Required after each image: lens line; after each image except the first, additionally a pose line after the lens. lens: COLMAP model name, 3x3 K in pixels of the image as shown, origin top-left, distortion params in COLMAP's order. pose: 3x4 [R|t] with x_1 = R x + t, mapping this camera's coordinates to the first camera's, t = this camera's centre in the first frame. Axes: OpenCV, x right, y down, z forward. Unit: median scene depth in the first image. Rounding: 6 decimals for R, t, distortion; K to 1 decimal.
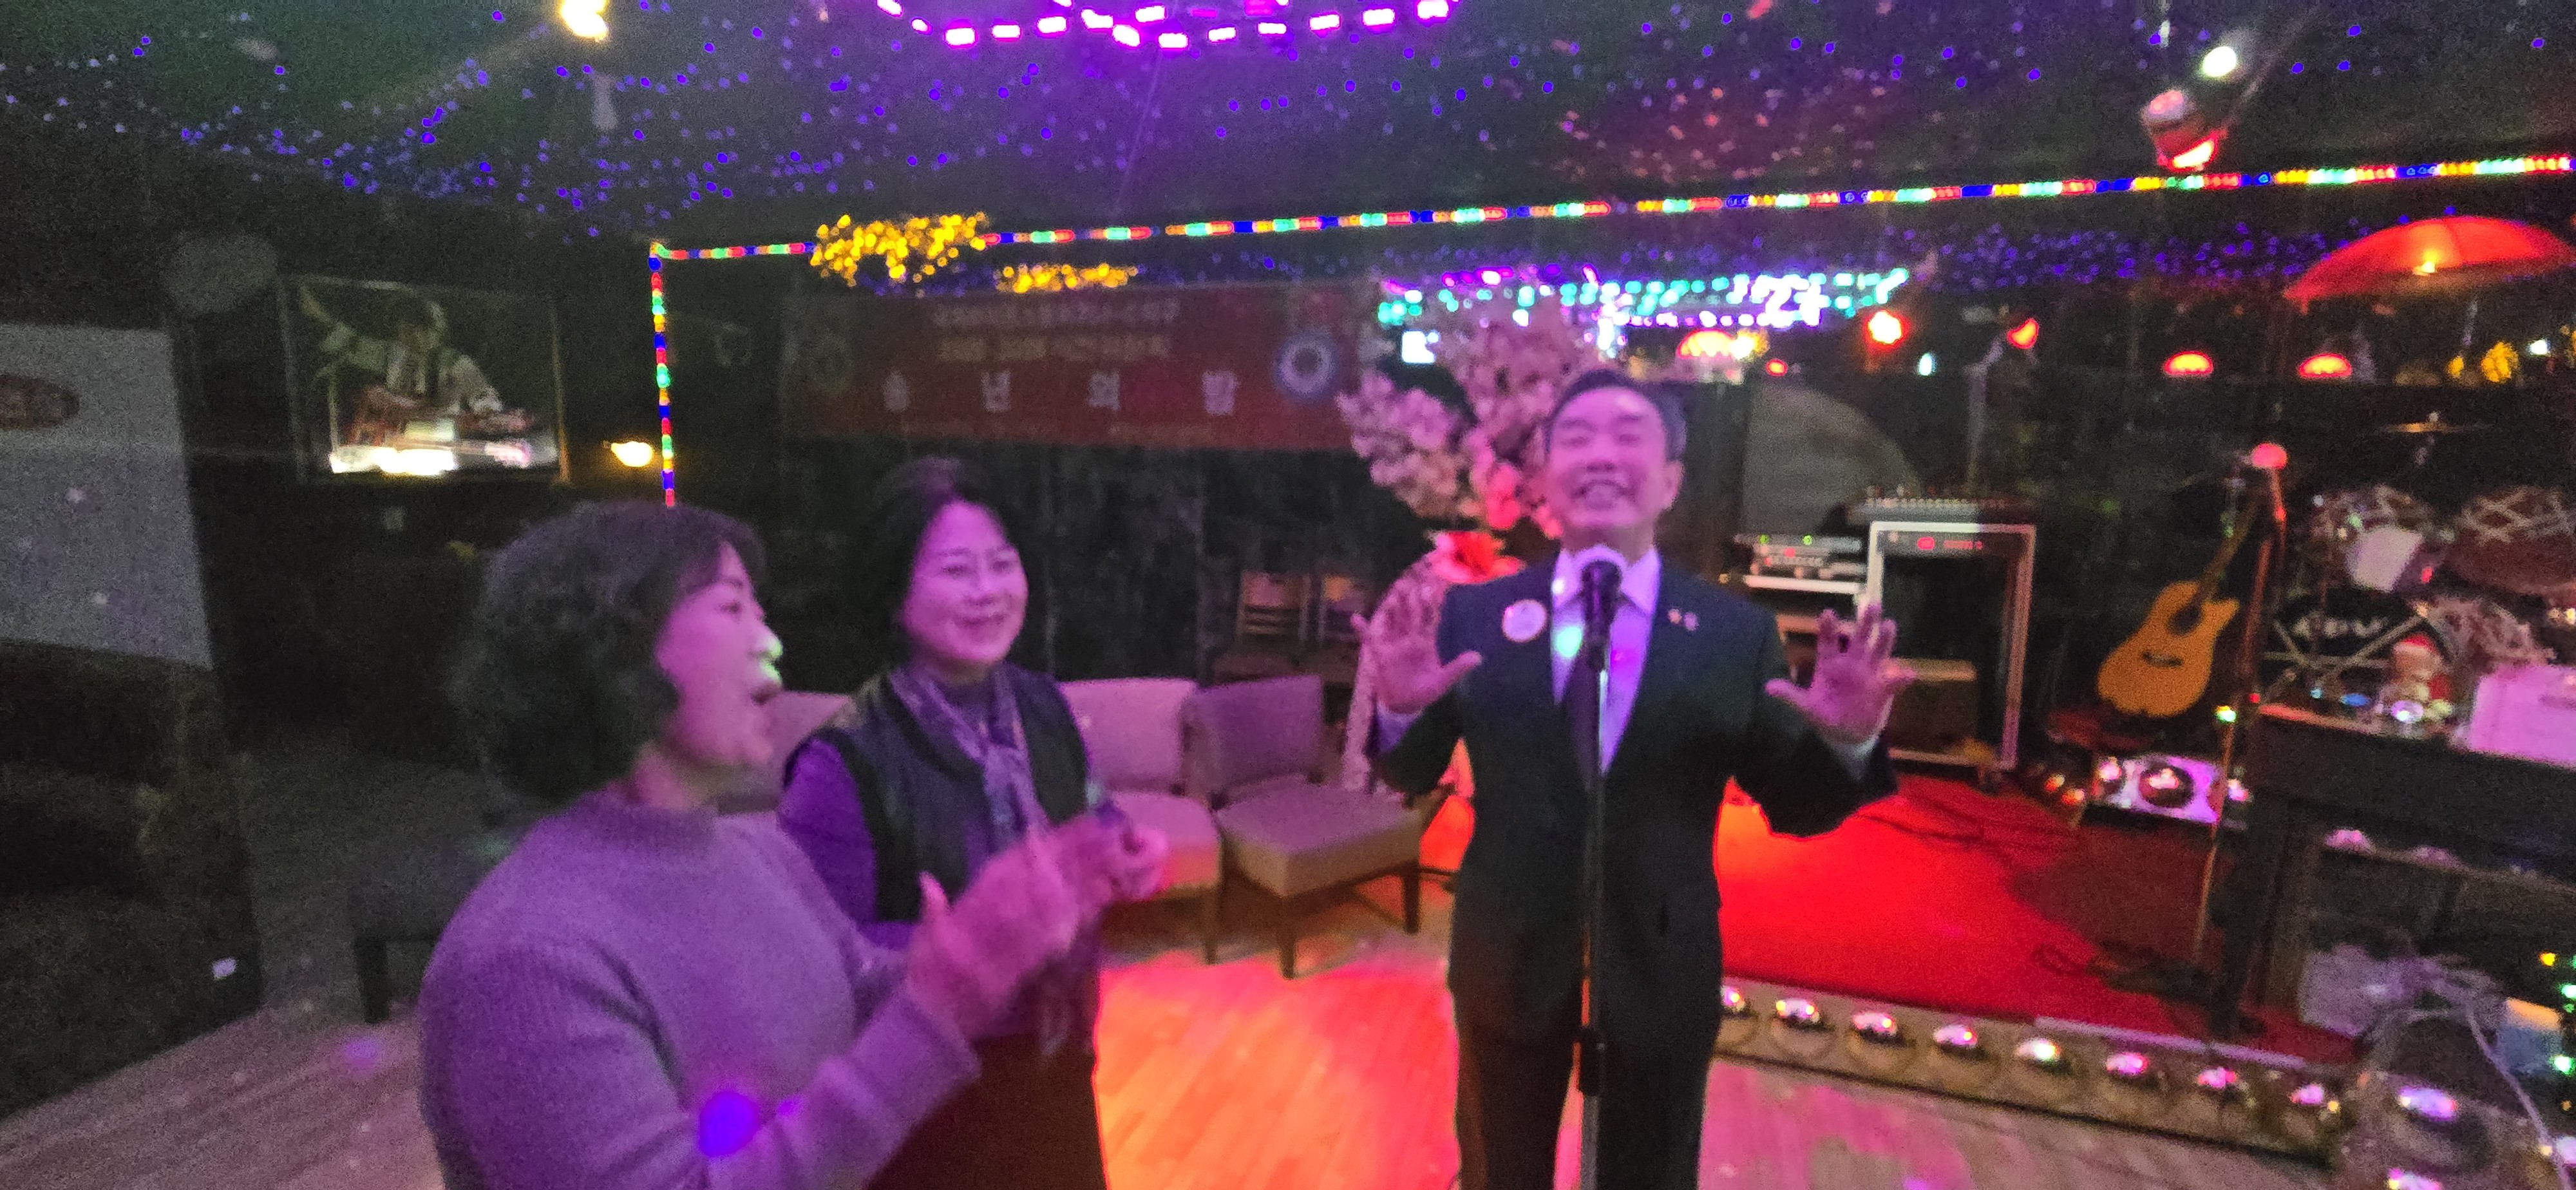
lens RADIAL K [[1078.4, 0, 1276.9], [0, 1078.4, 587.8], [0, 0, 1]] dist [-0.004031, 0.000470]
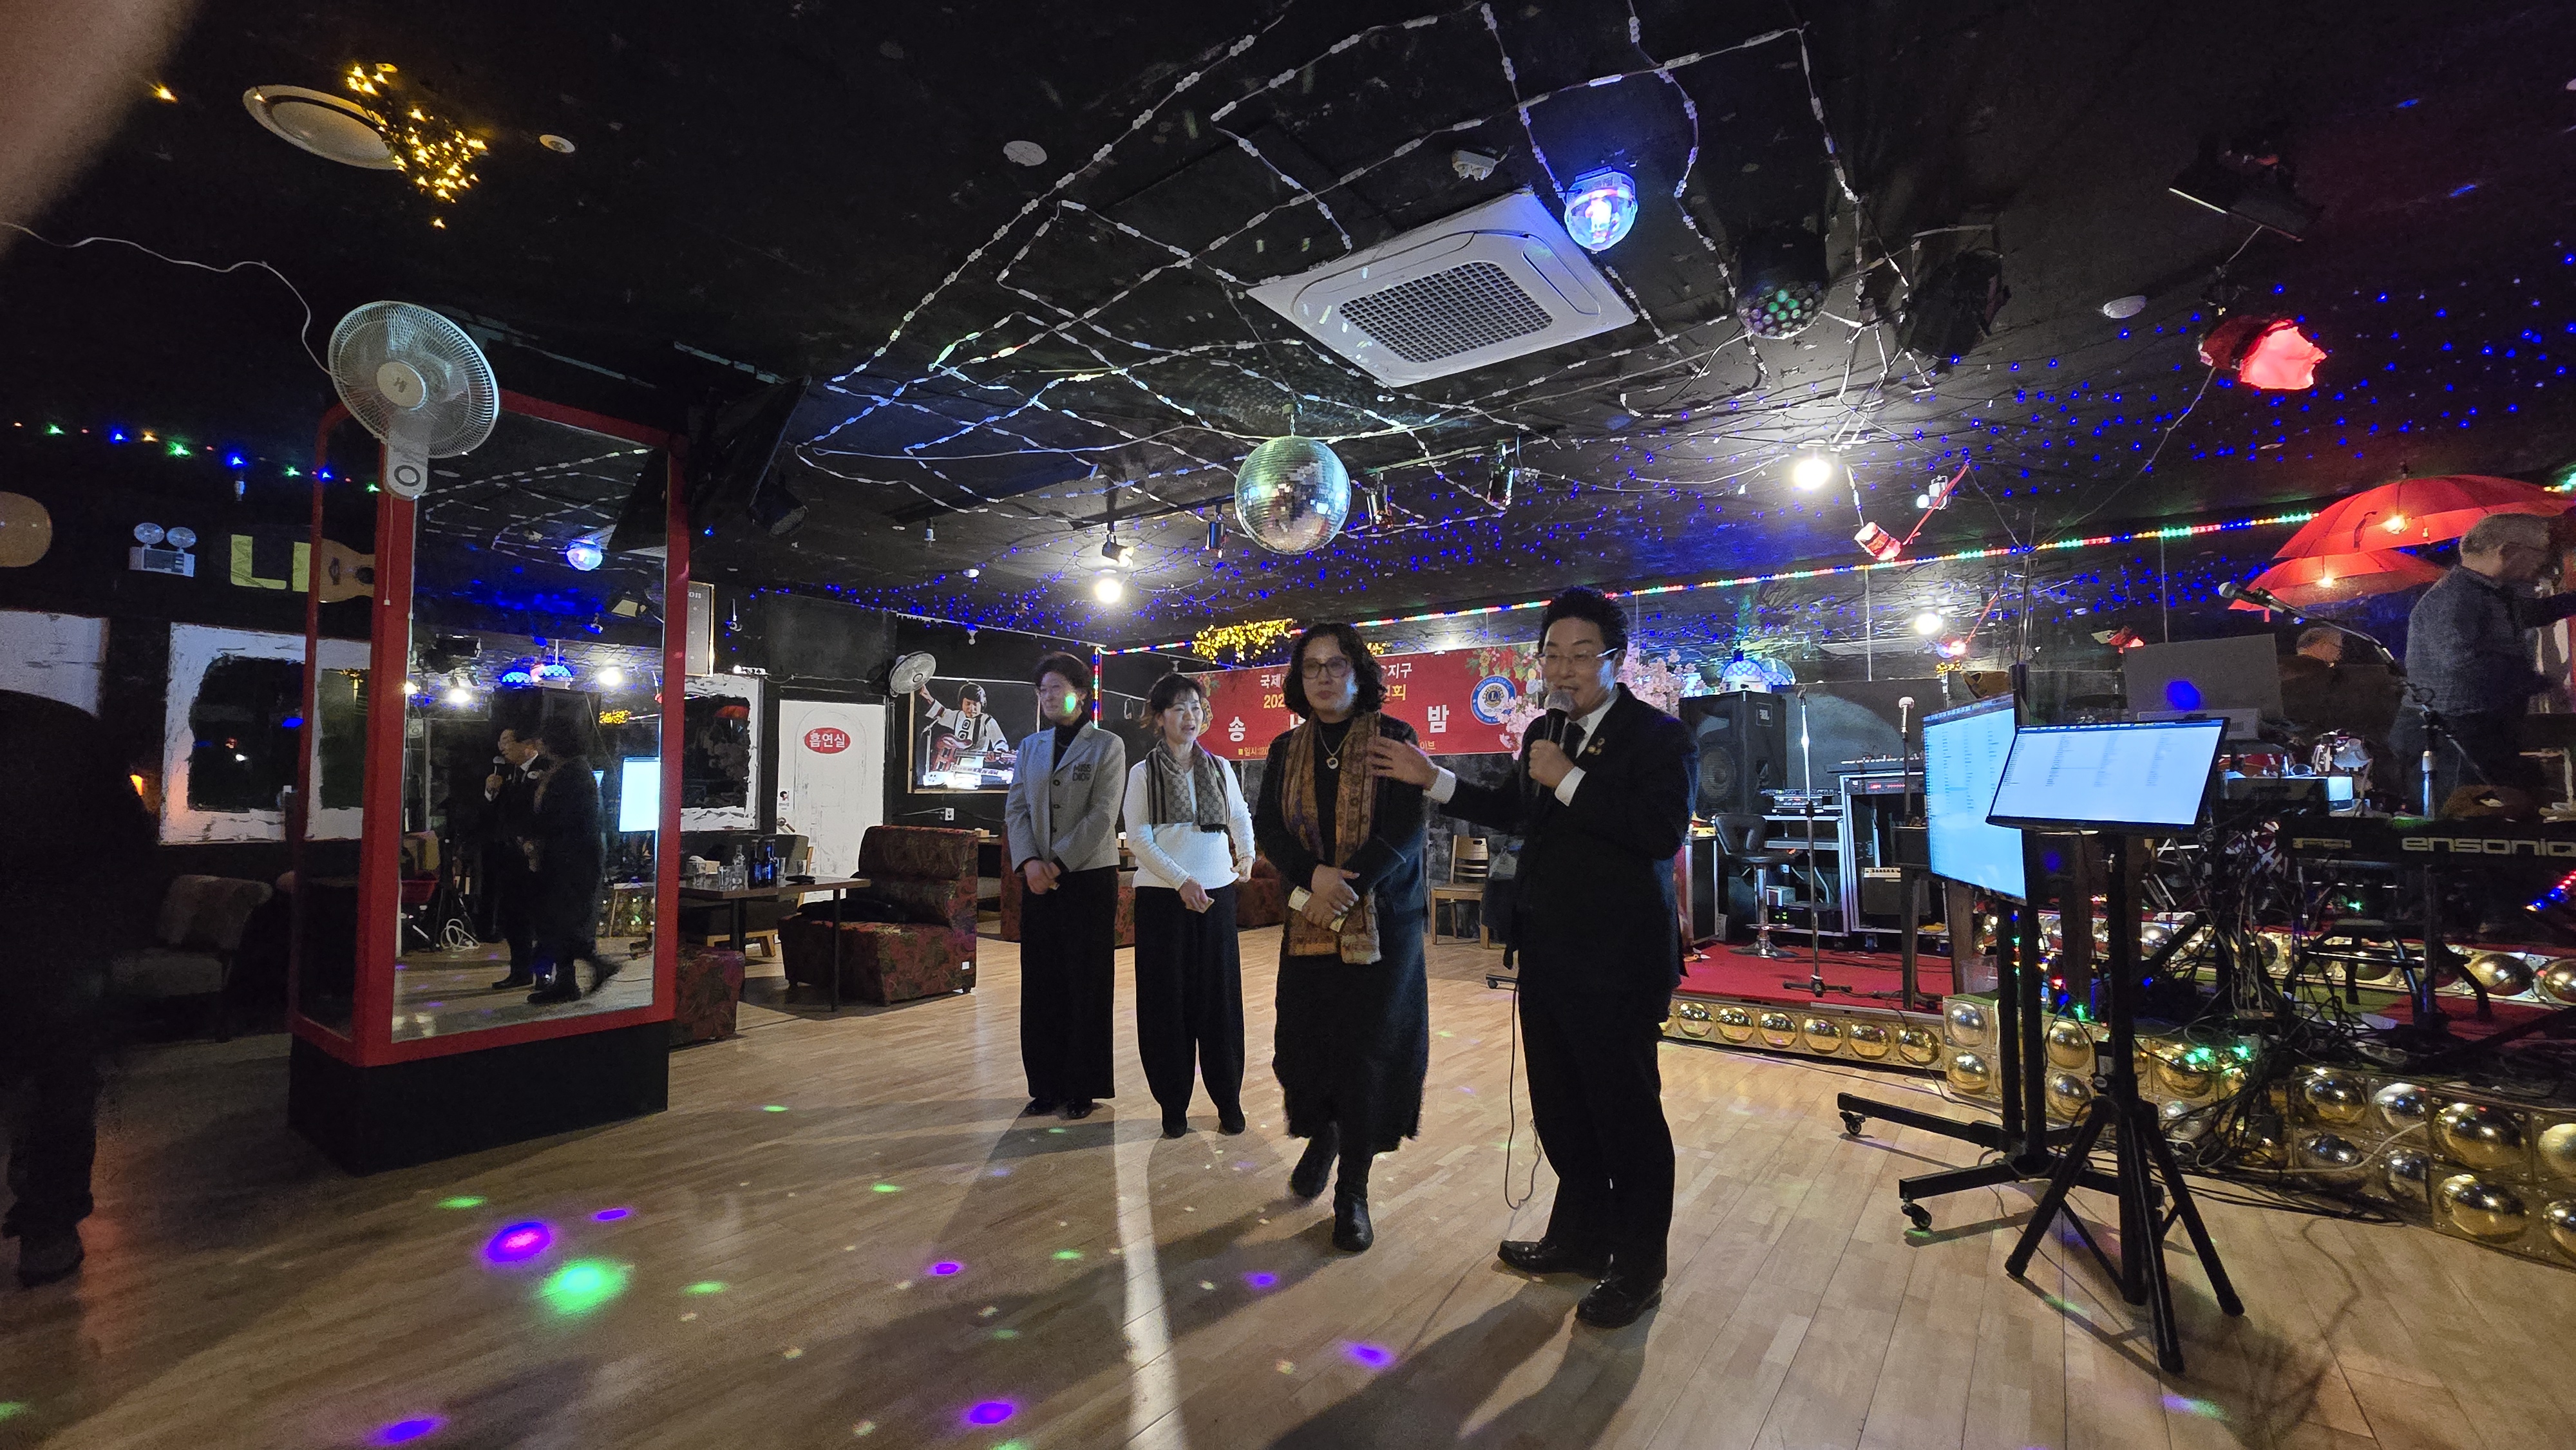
lens RADIAL K [[1055.1, 0, 1258.8], [0, 1055.1, 726.3], [0, 0, 1]] dist [0.000853, 0.000443]
pose [[0.953512, -0.038011, -0.298947, 0.199154], [-0.024379, 0.979032, -0.202244, 0.180461], [0.300366, 0.200130, 0.932592, -0.612756]]
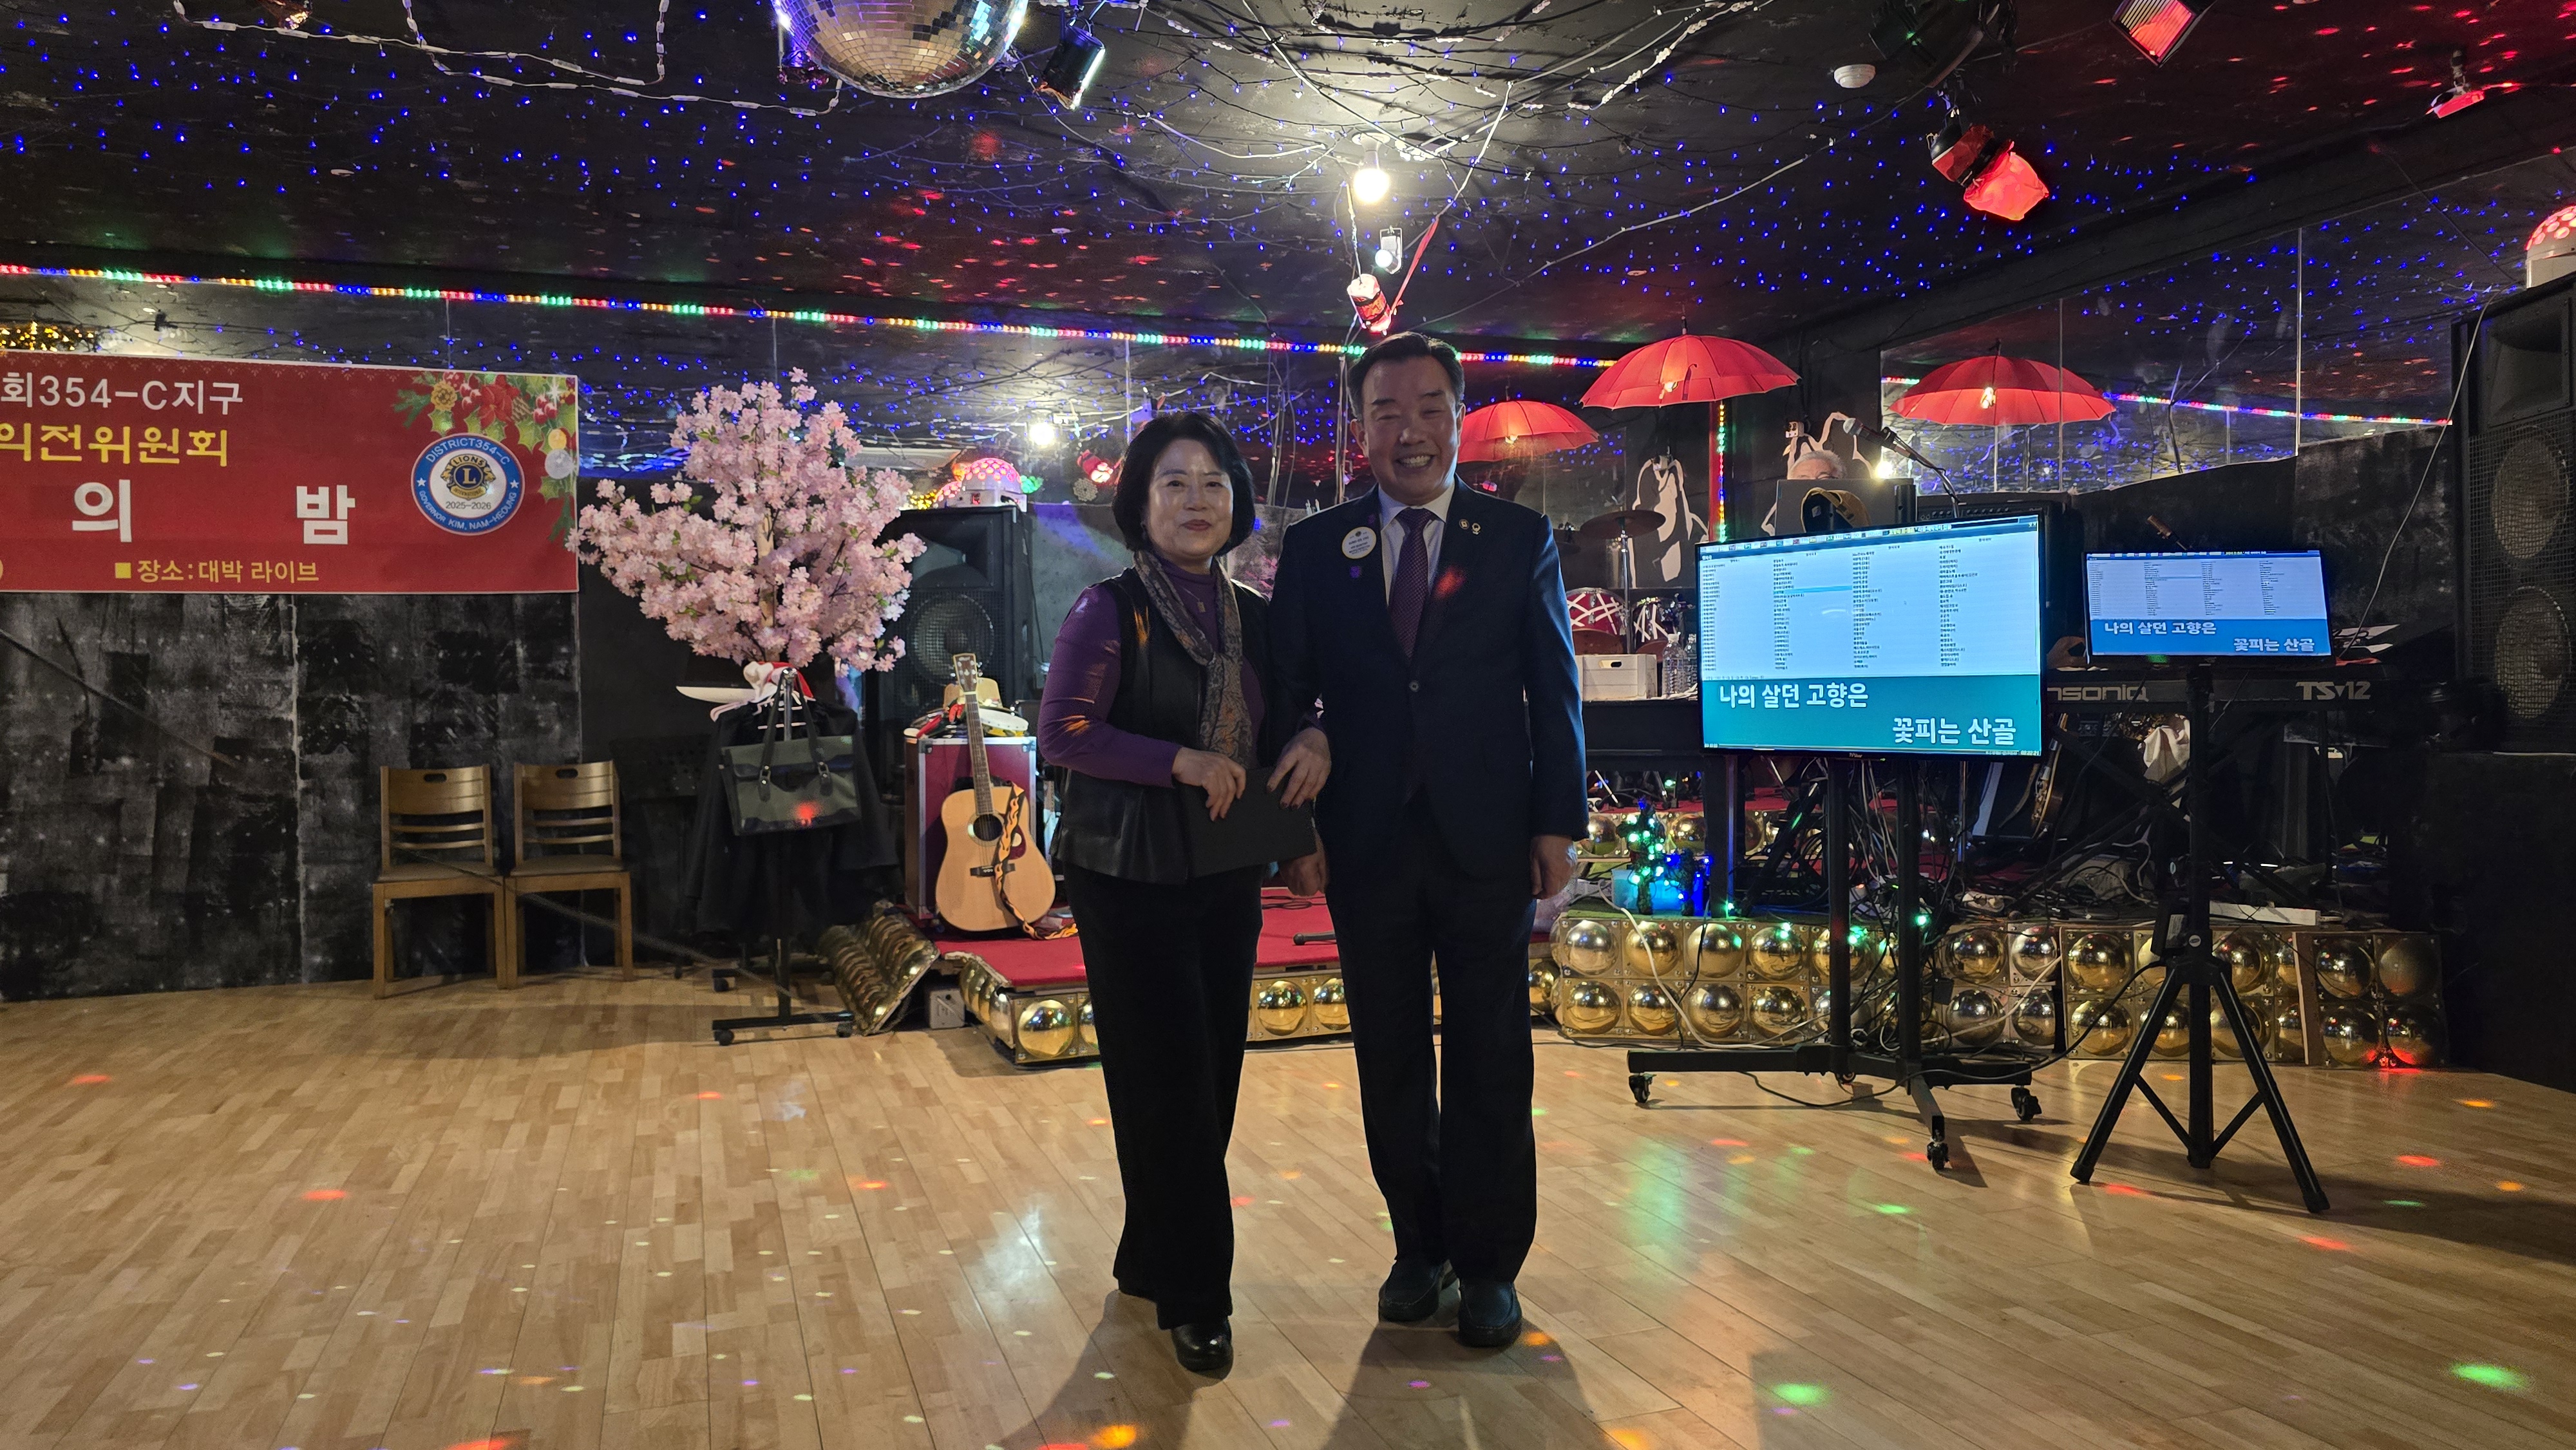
lens RADIAL K [[1758.0, 0, 1288.0], [0, 1758.0, 725.0], [0, 0, 1]] dist [0.054495, -0.062785]
pose [[0.773968, -0.040282, 0.631942, -0.401763], [0.115711, 0.990168, -0.078600, 0.154083], [-0.622563, 0.133956, 0.771020, -0.341565]]
